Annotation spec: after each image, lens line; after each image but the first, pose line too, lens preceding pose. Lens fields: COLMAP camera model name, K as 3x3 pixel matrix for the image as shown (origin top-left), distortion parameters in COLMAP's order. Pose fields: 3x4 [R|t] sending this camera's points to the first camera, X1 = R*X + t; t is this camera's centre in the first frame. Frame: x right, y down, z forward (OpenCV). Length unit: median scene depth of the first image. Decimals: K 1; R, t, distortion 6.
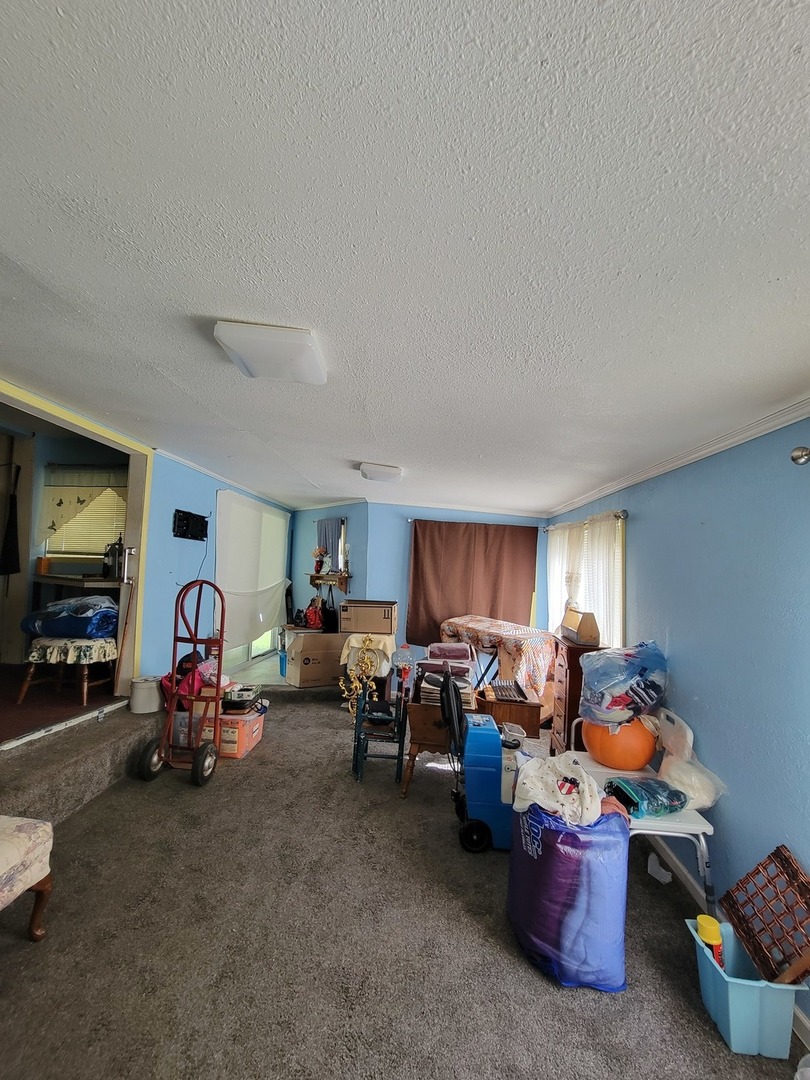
lens RADIAL K [[436.8, 0, 406.8], [0, 436.8, 539.0], [0, 0, 1]] dist [-0.001200, -0.000048]
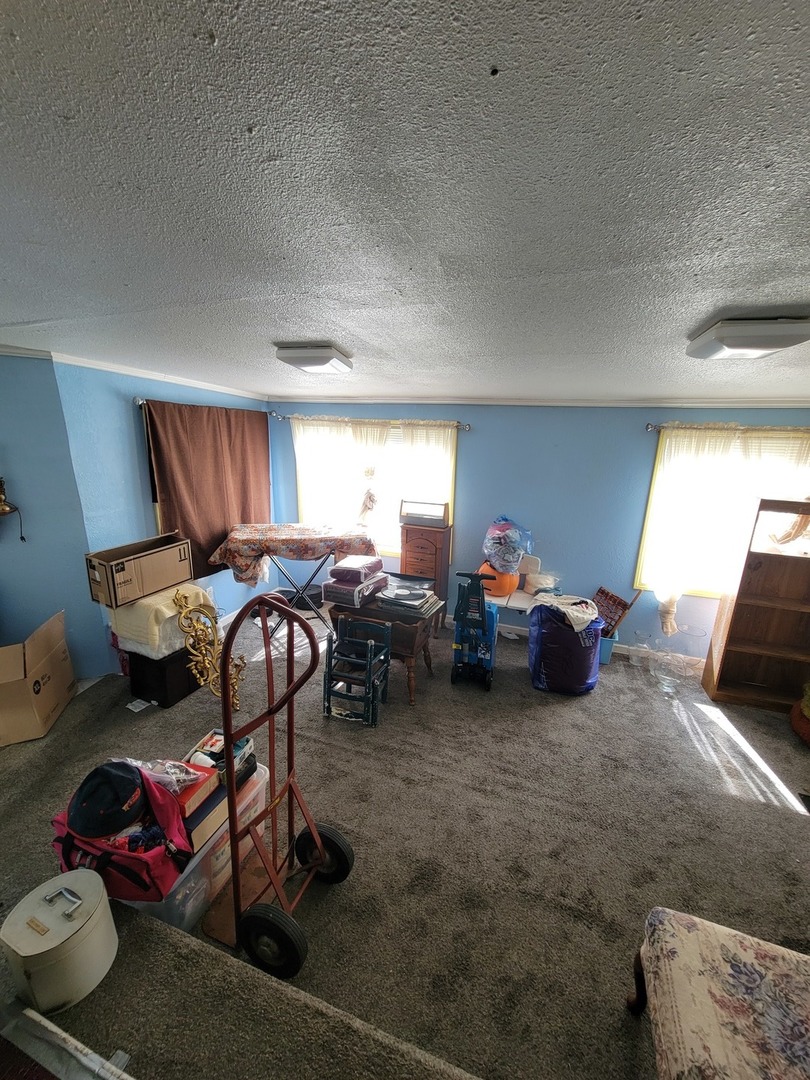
lens RADIAL K [[436.8, 0, 404.9], [0, 436.8, 543.9], [0, 0, 1]] dist [-0.001200, -0.000048]
pose [[0.283533, -0.283217, 0.916186, -0.555543], [-0.070206, 0.946699, 0.314375, -0.078035], [-0.956389, -0.153457, 0.248537, 0.500598]]
